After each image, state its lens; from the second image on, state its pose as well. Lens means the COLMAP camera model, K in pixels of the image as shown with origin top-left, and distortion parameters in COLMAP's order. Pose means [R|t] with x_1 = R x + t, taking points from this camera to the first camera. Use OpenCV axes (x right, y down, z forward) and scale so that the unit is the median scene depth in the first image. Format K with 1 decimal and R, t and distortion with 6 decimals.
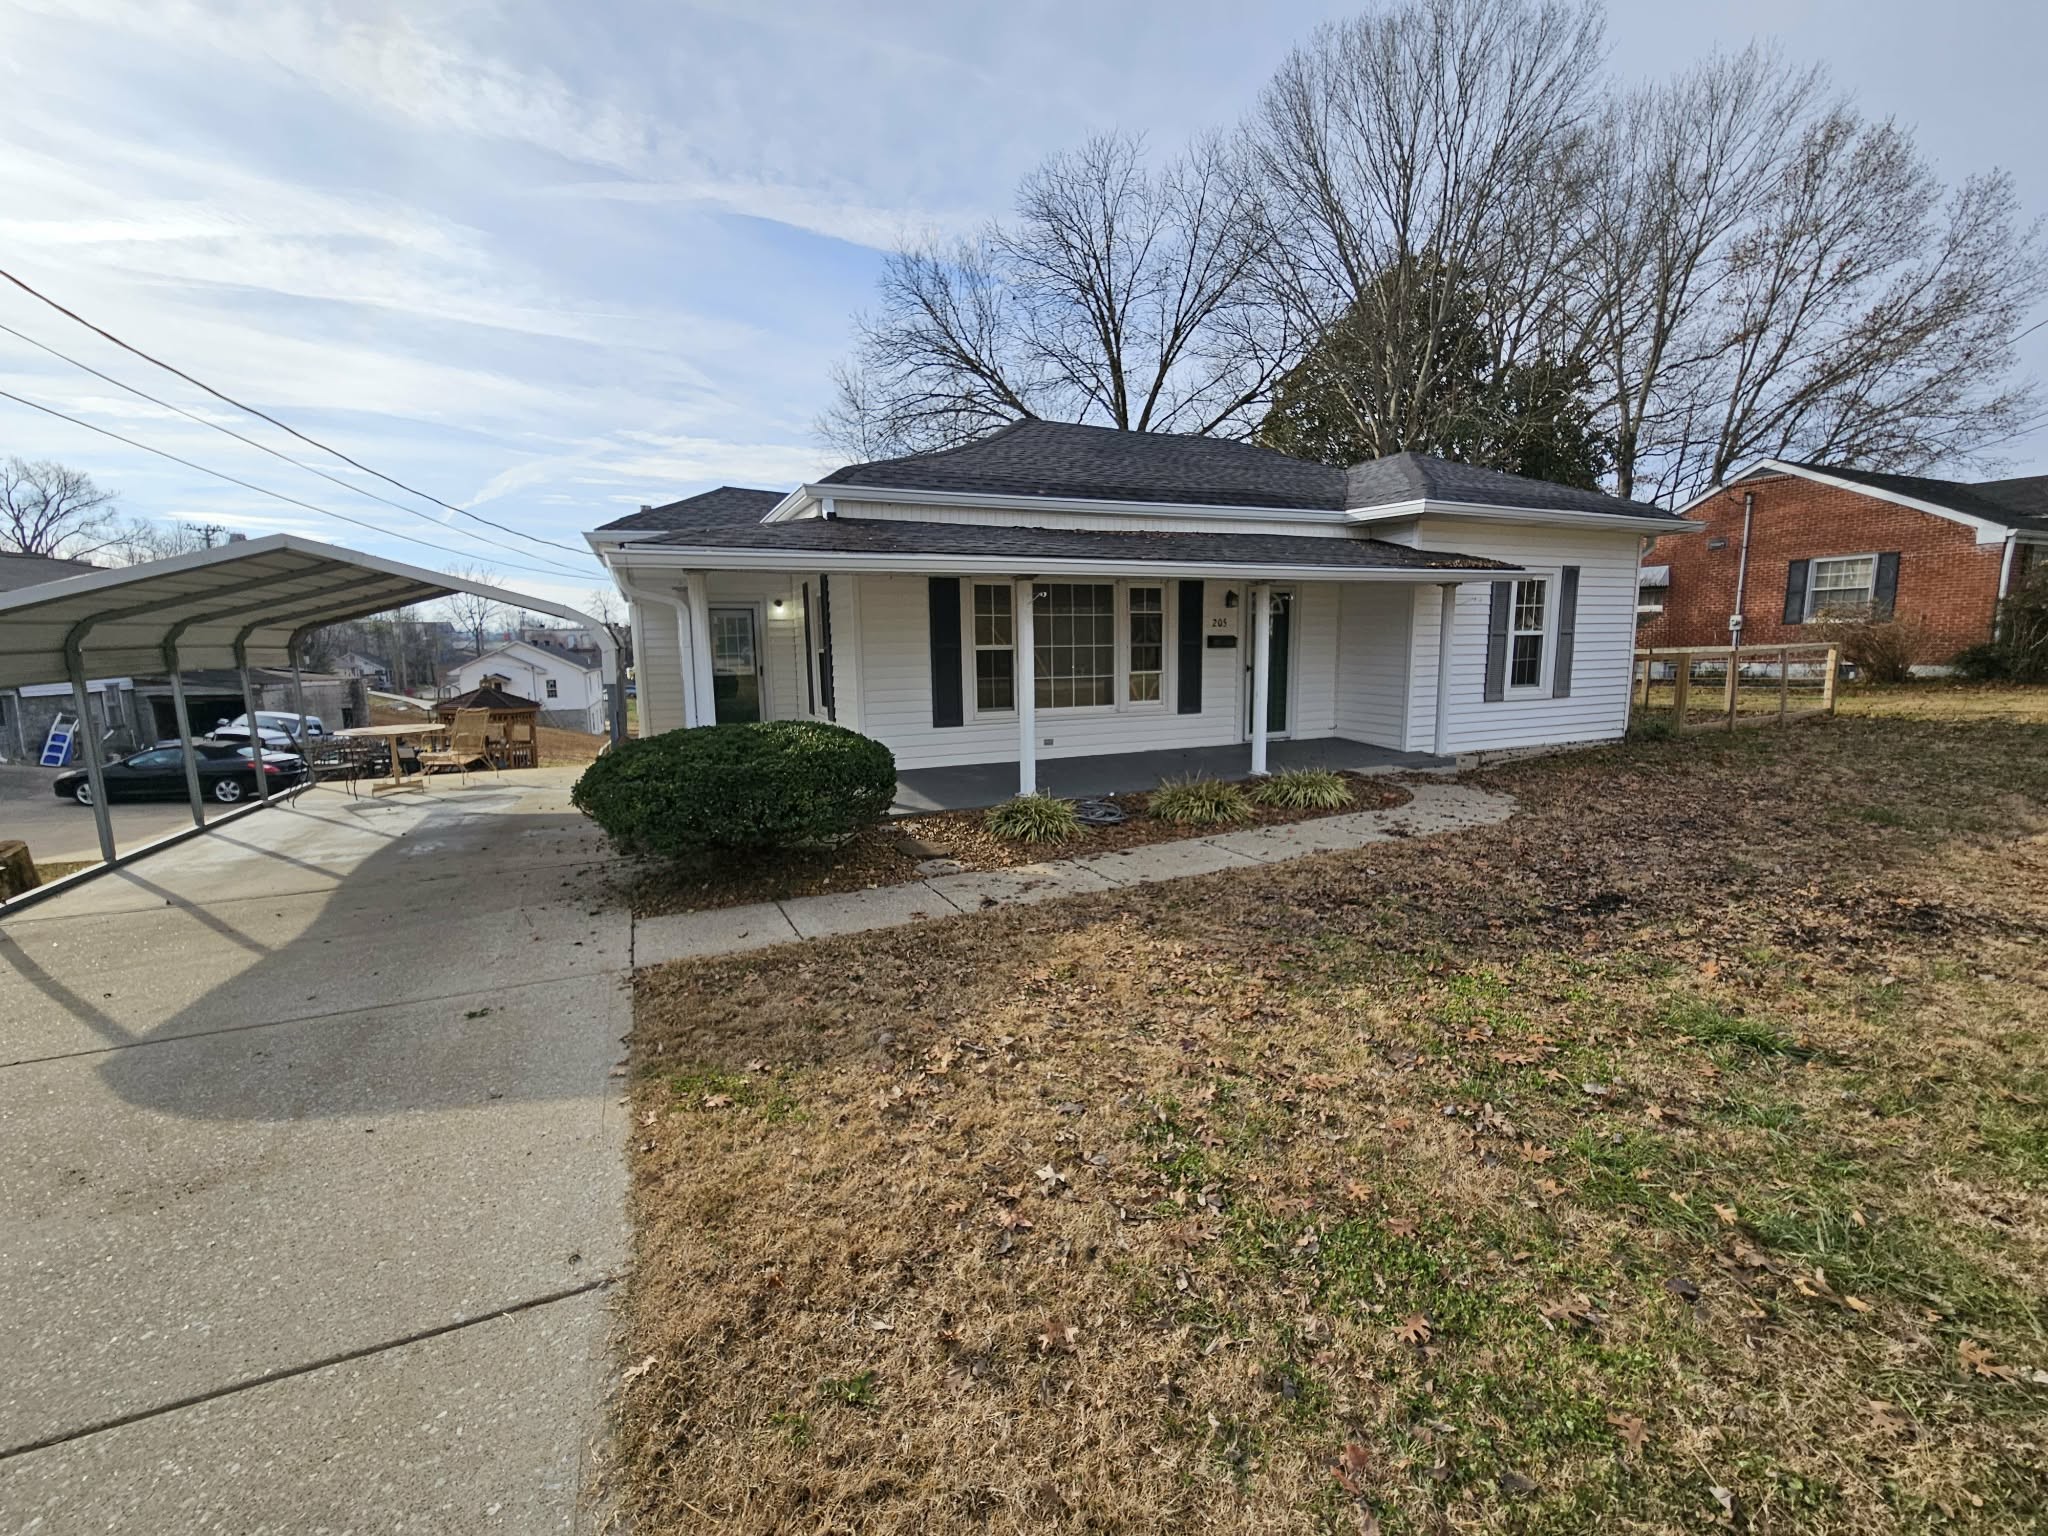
lens RADIAL K [[839.2, 0, 1023.1], [0, 839.2, 770.8], [0, 0, 1]] dist [0.001318, 0.000562]
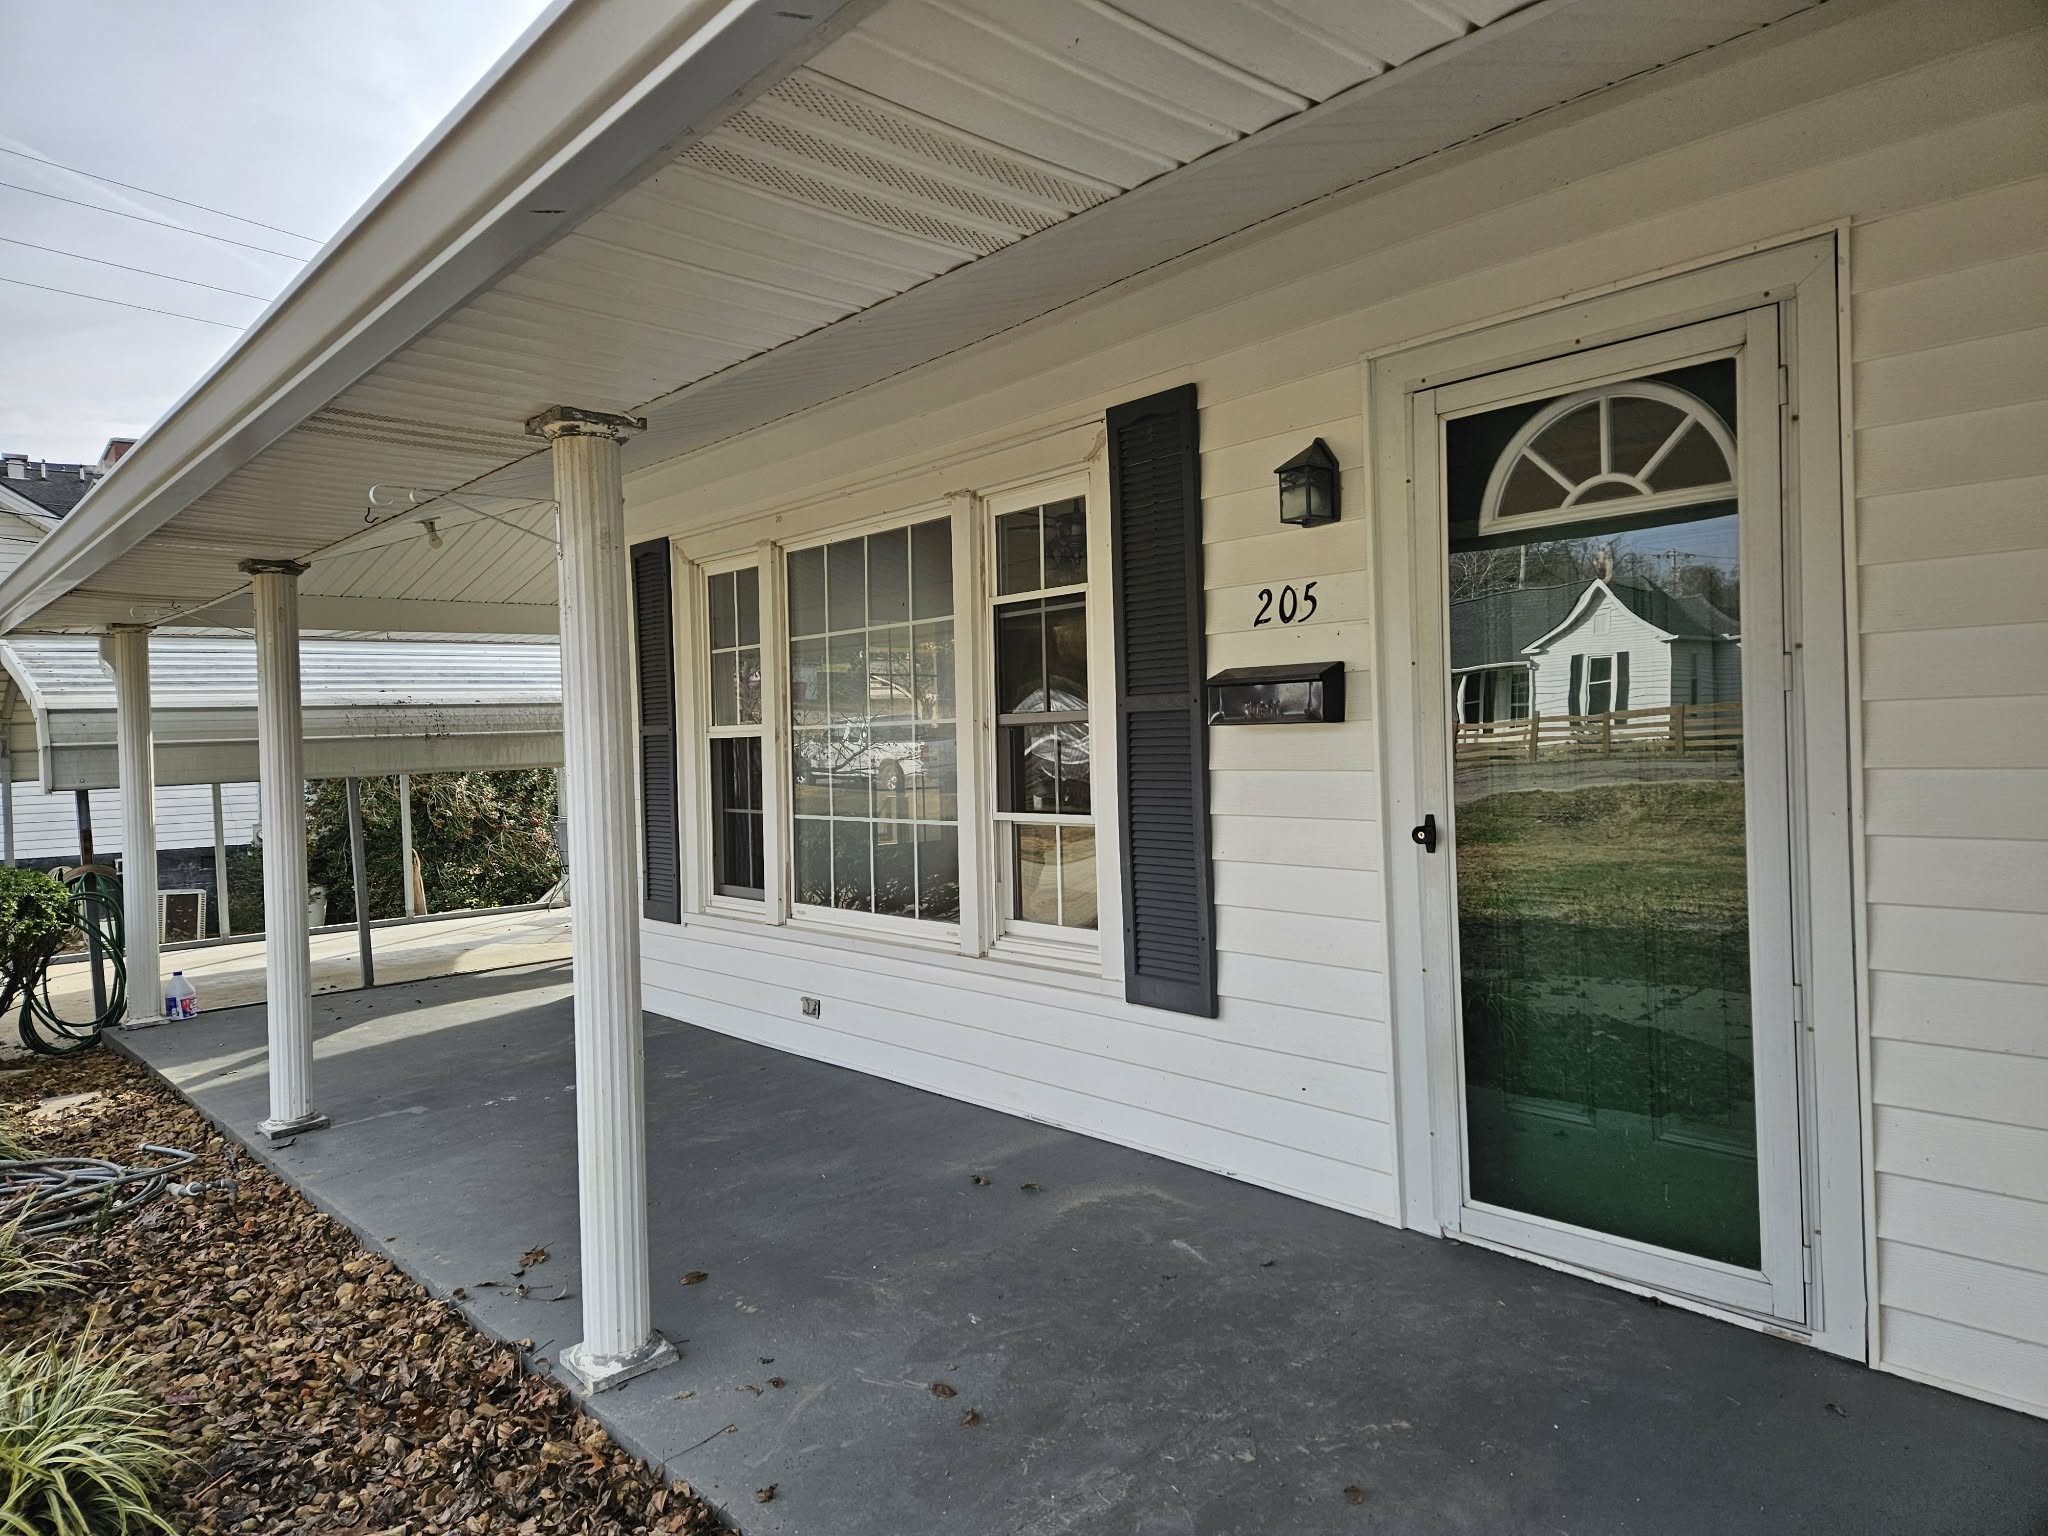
lens RADIAL K [[1363.5, 0, 1007.4], [0, 1363.5, 756.2], [0, 0, 1]] dist [0.091209, -0.081046]
pose [[0.304792, 0.017912, -0.952251, 0.534630], [-0.118597, 0.992755, -0.019286, -0.124560], [0.945006, 0.118812, 0.304708, 0.836594]]
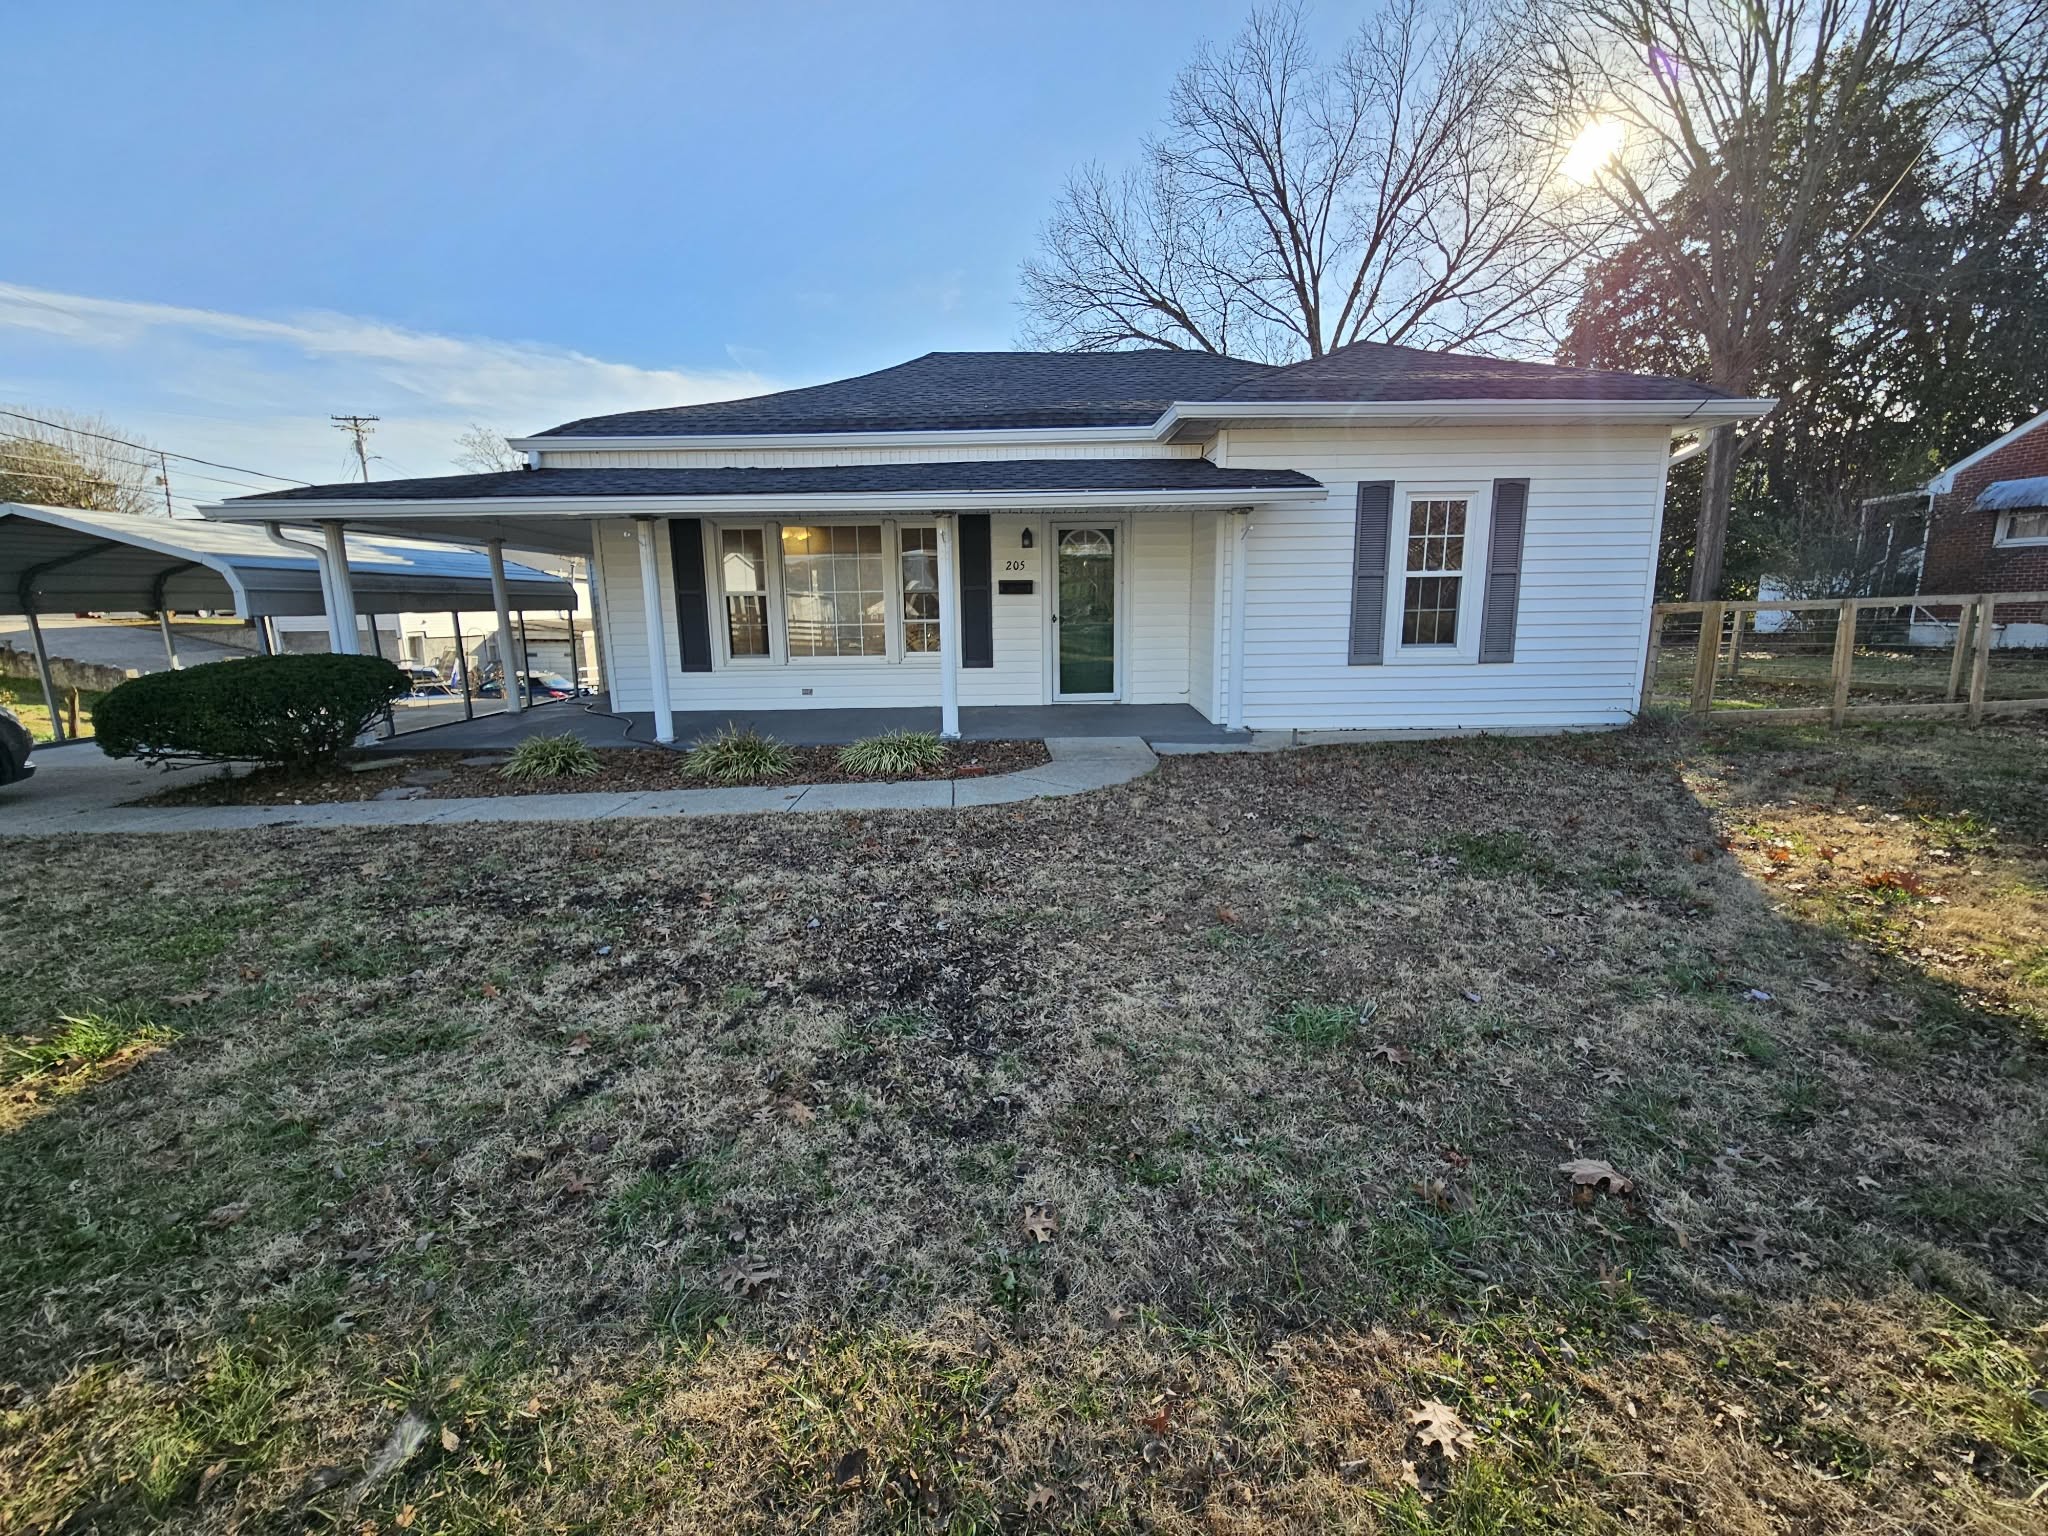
lens RADIAL K [[858.3, 0, 1024.8], [0, 858.3, 765.2], [0, 0, 1]] dist [0.001569, -0.000403]
pose [[0.925866, 0.071293, -0.371065, 0.589701], [-0.058080, 0.997220, 0.046677, -0.011031], [0.373361, -0.021666, 0.927433, 0.169830]]
